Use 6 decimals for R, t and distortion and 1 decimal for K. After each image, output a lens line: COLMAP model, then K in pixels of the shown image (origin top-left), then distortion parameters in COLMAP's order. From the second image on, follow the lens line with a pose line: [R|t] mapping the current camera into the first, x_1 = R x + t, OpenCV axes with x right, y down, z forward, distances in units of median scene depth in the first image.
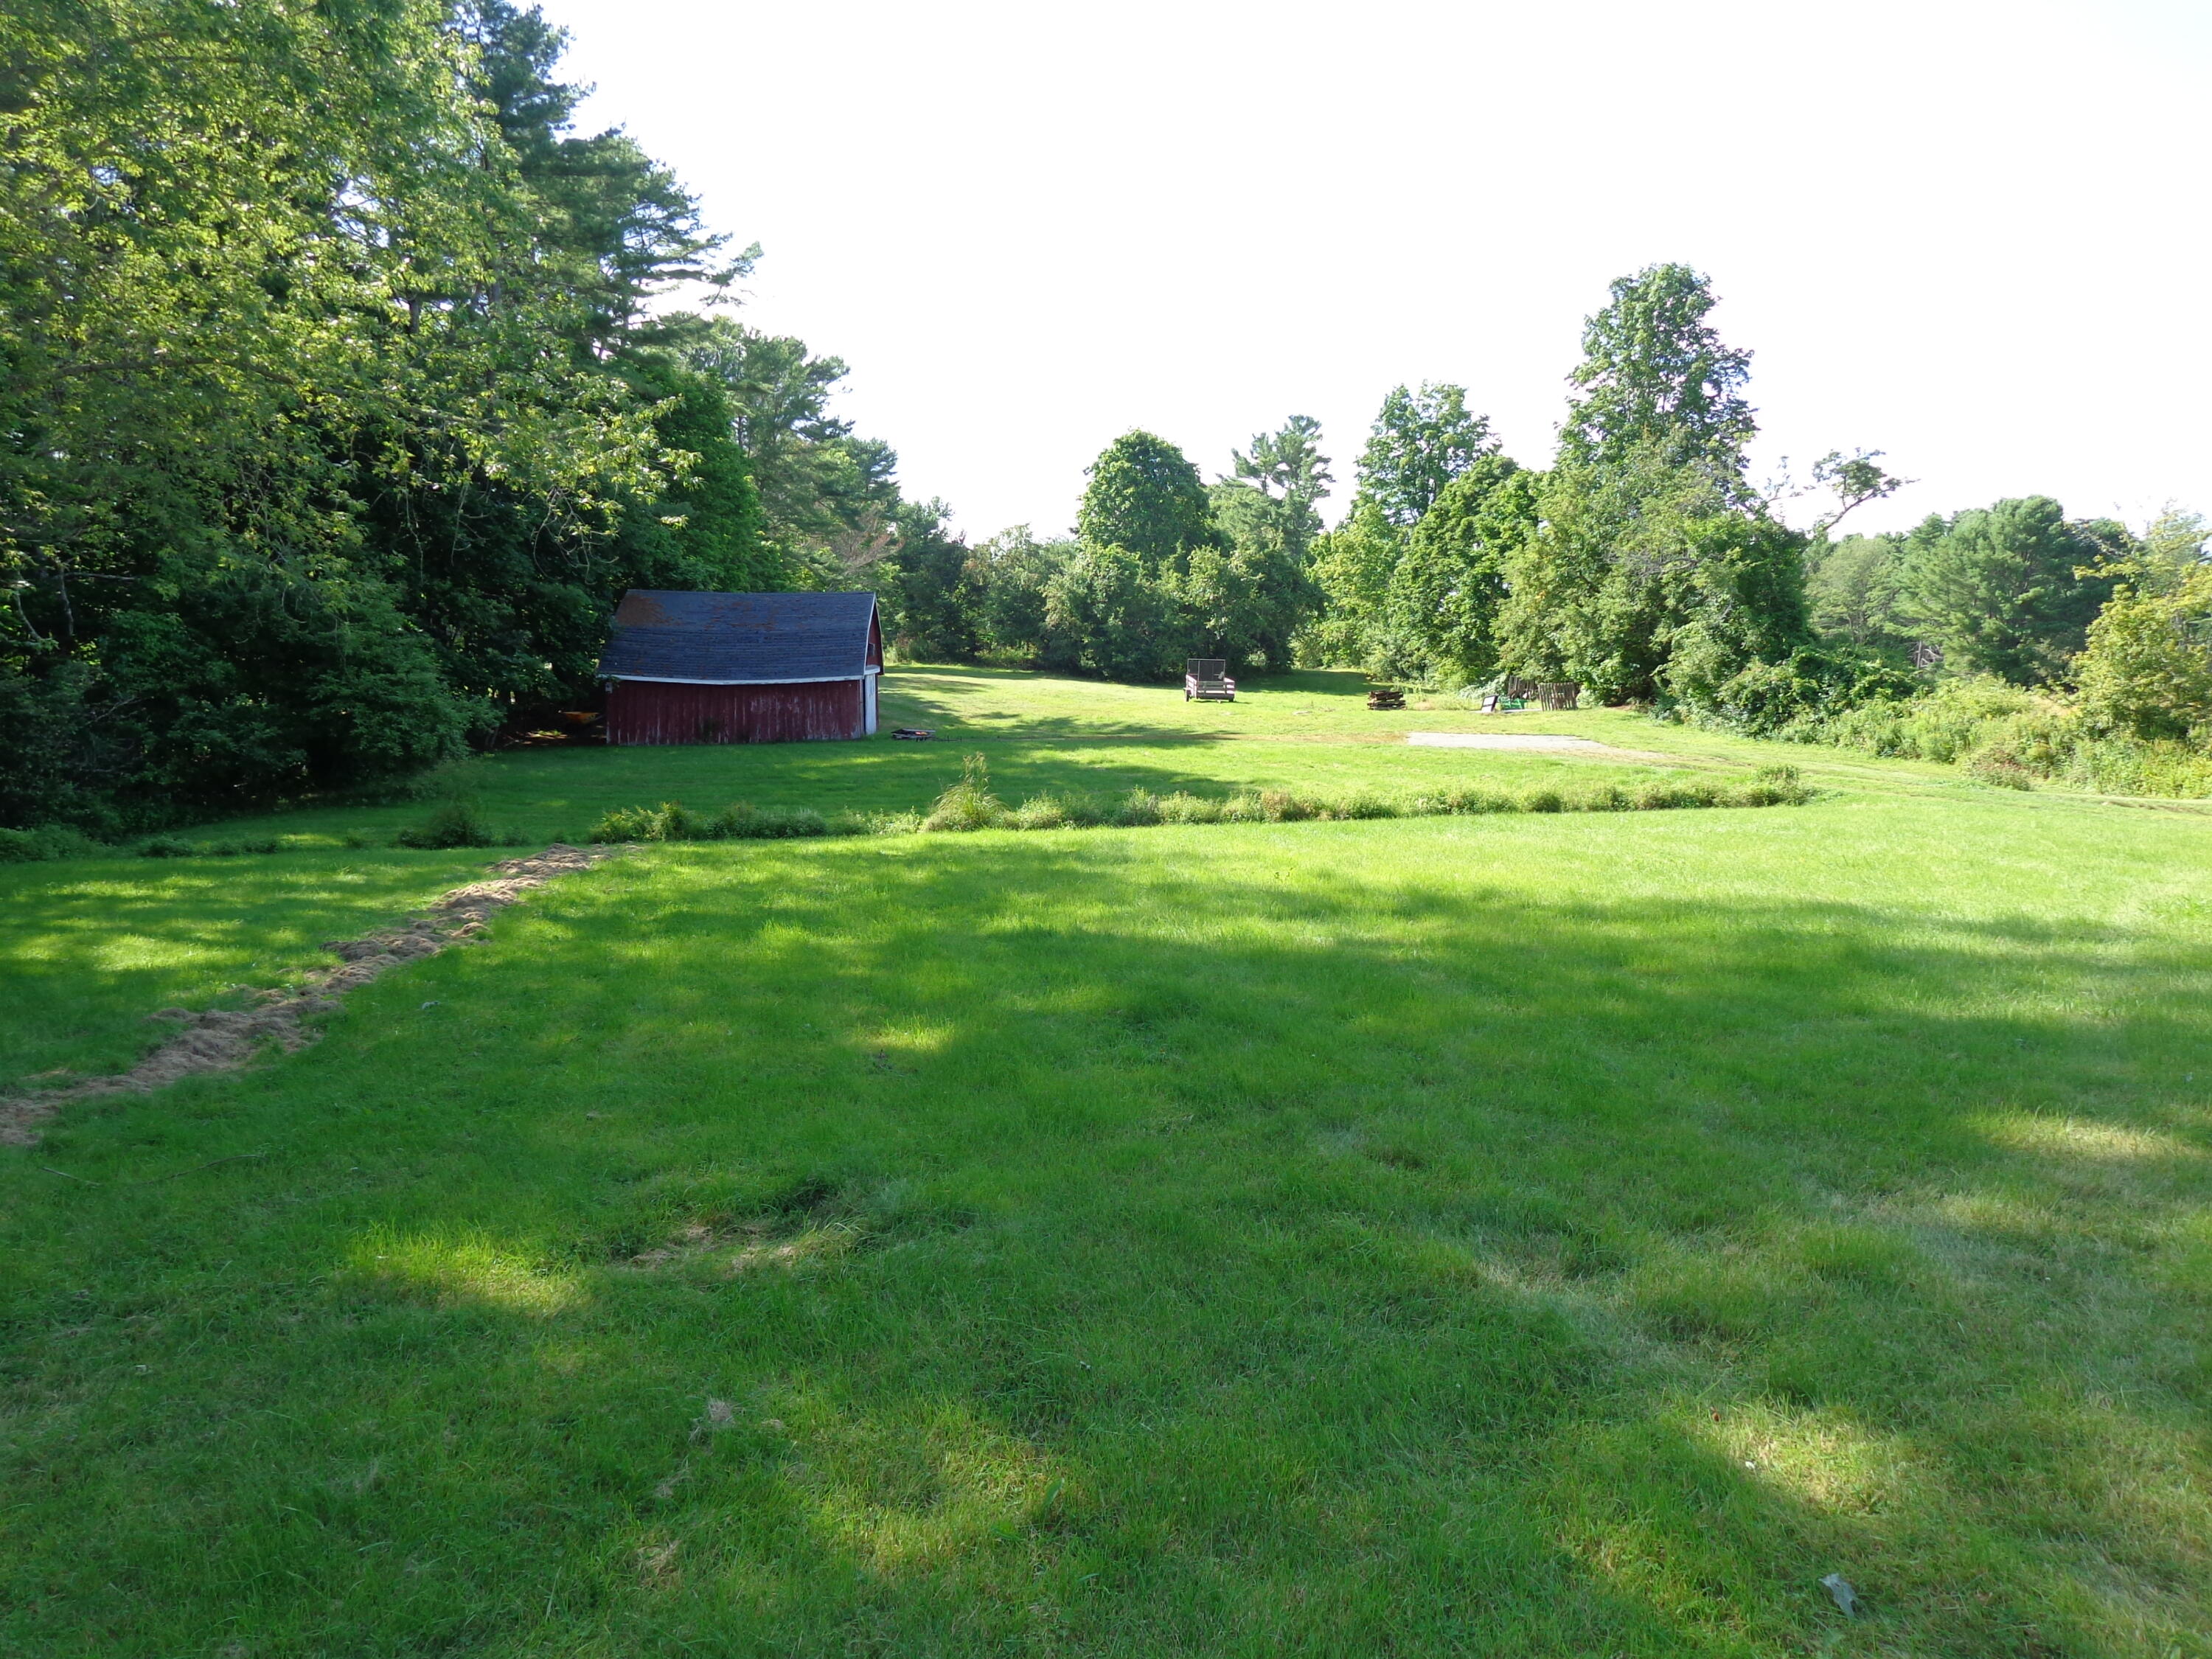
lens RADIAL K [[1594.7, 0, 1106.0], [0, 1594.7, 829.5], [0, 0, 1]] dist [-0.003241, 0.002685]
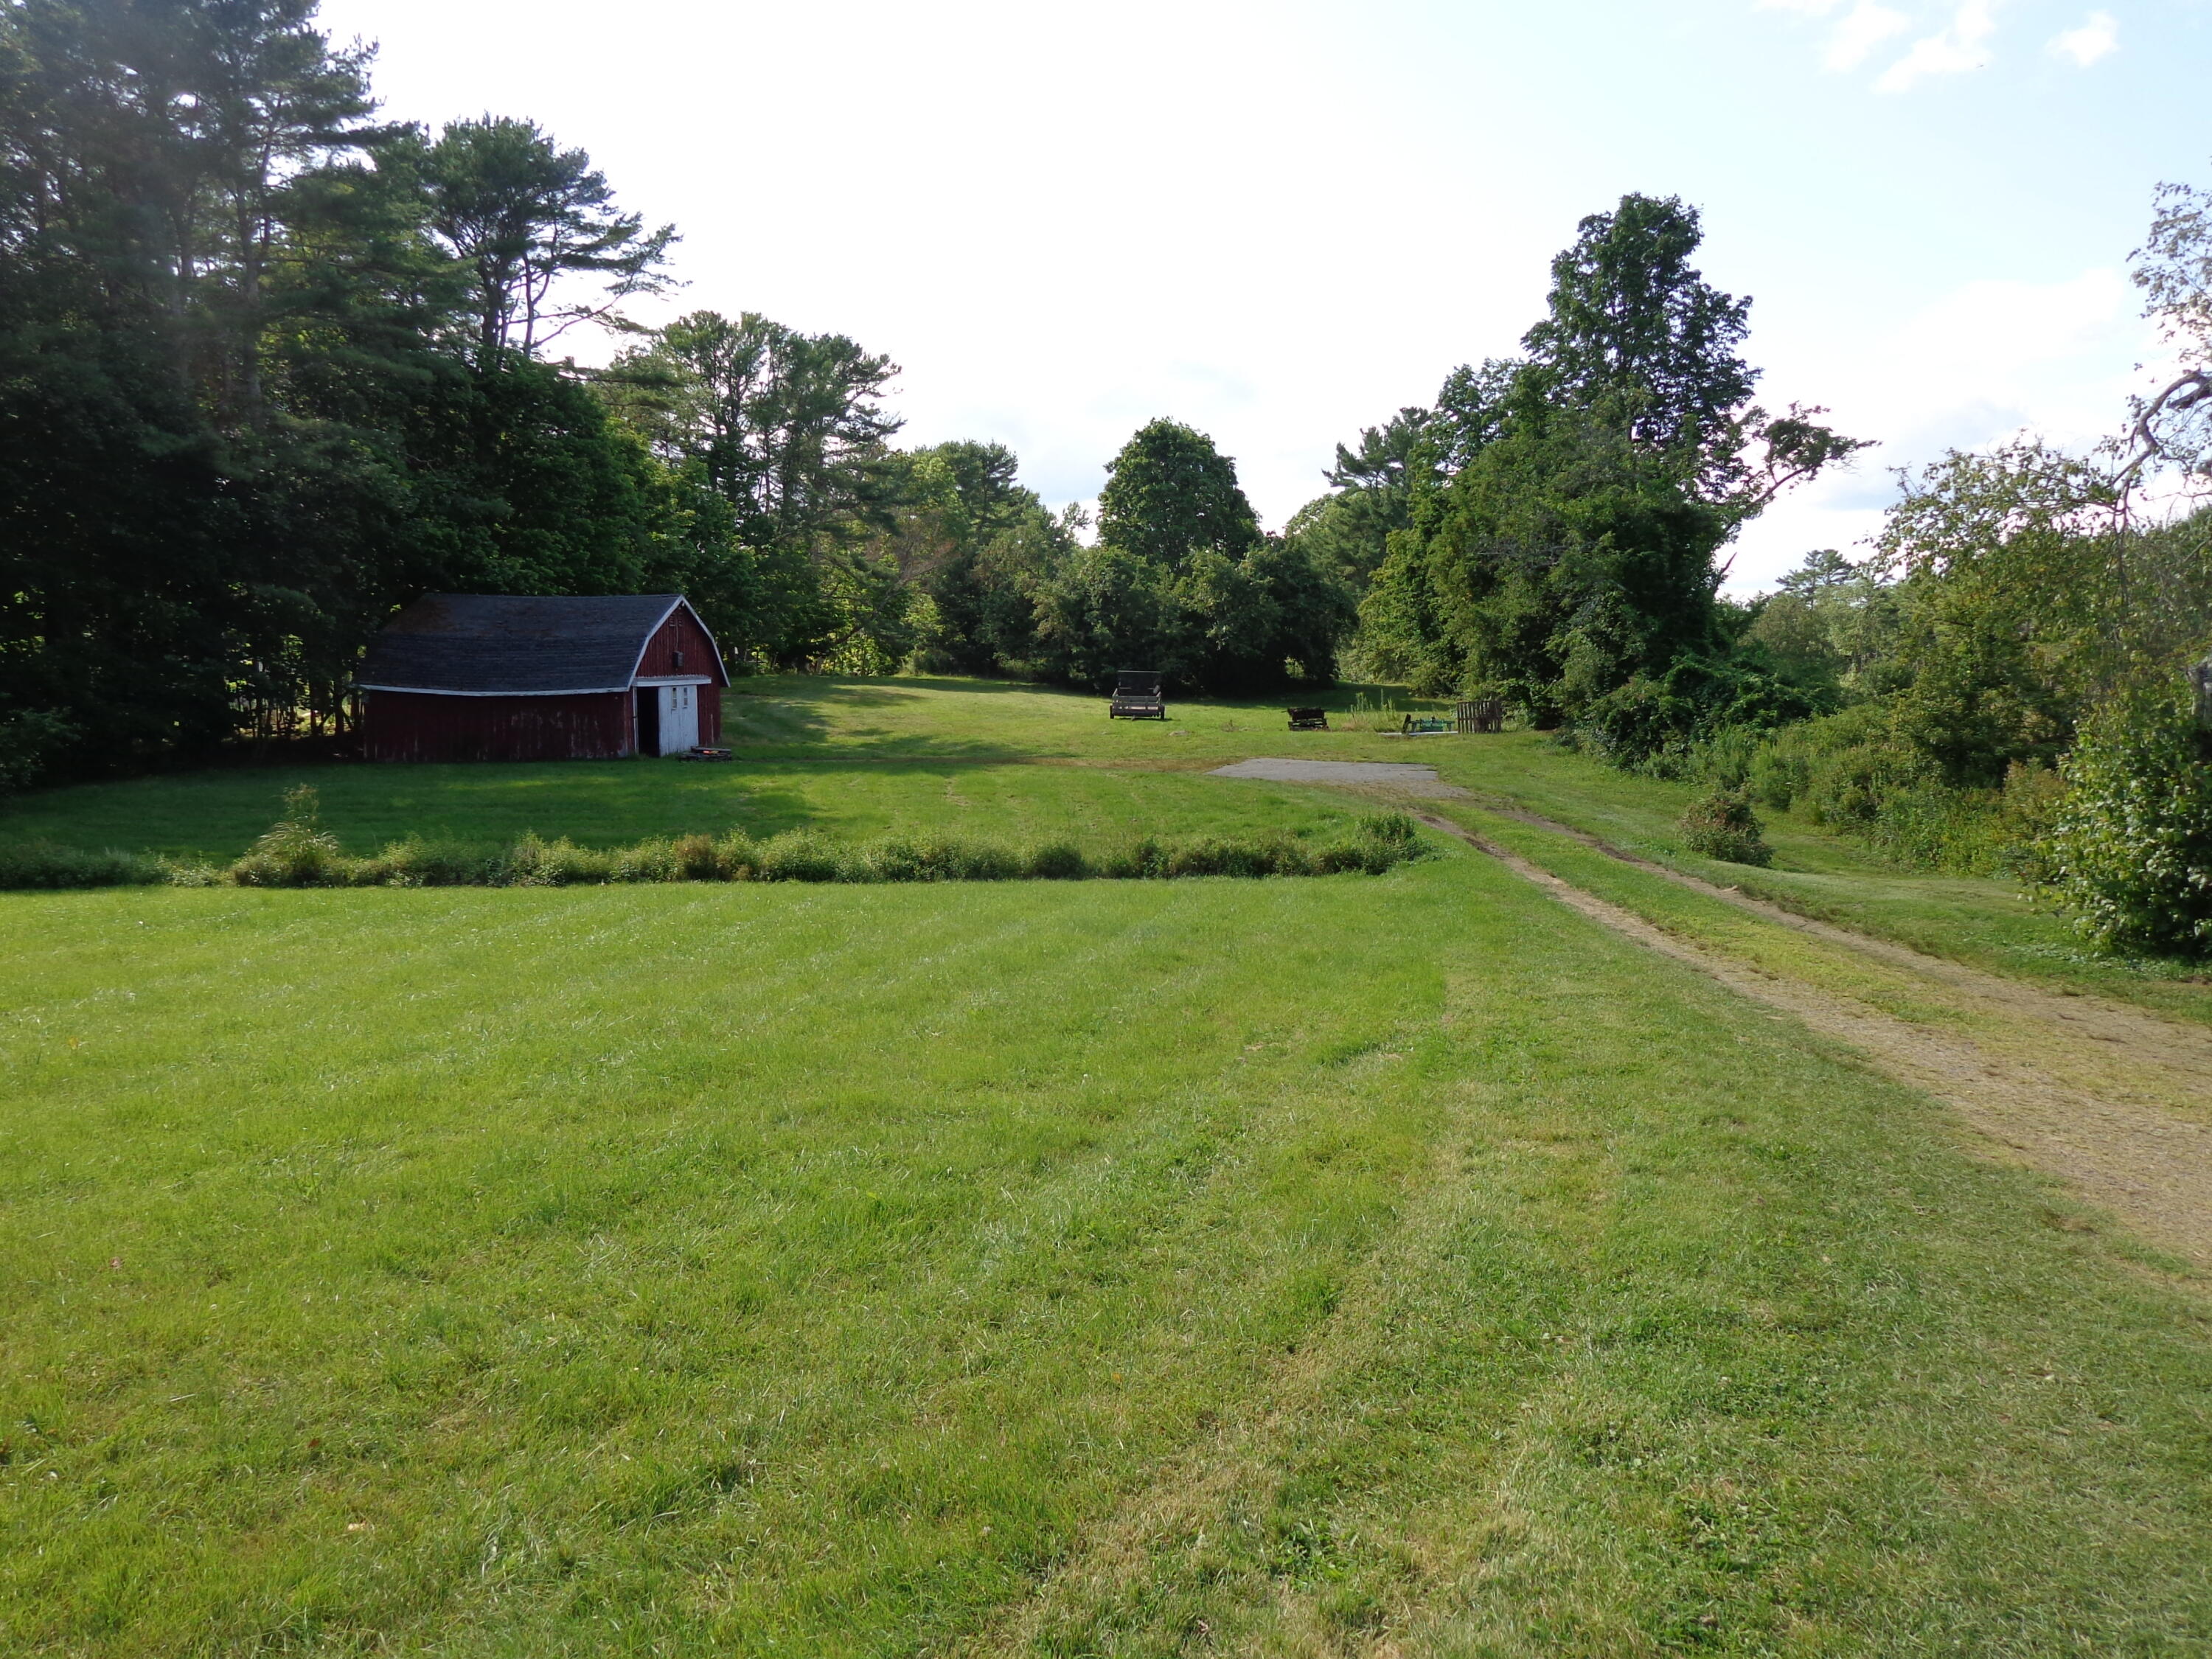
lens RADIAL K [[1594.7, 0, 1106.0], [0, 1594.7, 829.5], [0, 0, 1]] dist [-0.003241, 0.002685]
pose [[0.986400, 0.018521, -0.163317, 0.193137], [-0.019789, 0.999785, -0.006136, -0.012758], [0.163169, 0.009284, 0.986555, 0.122347]]
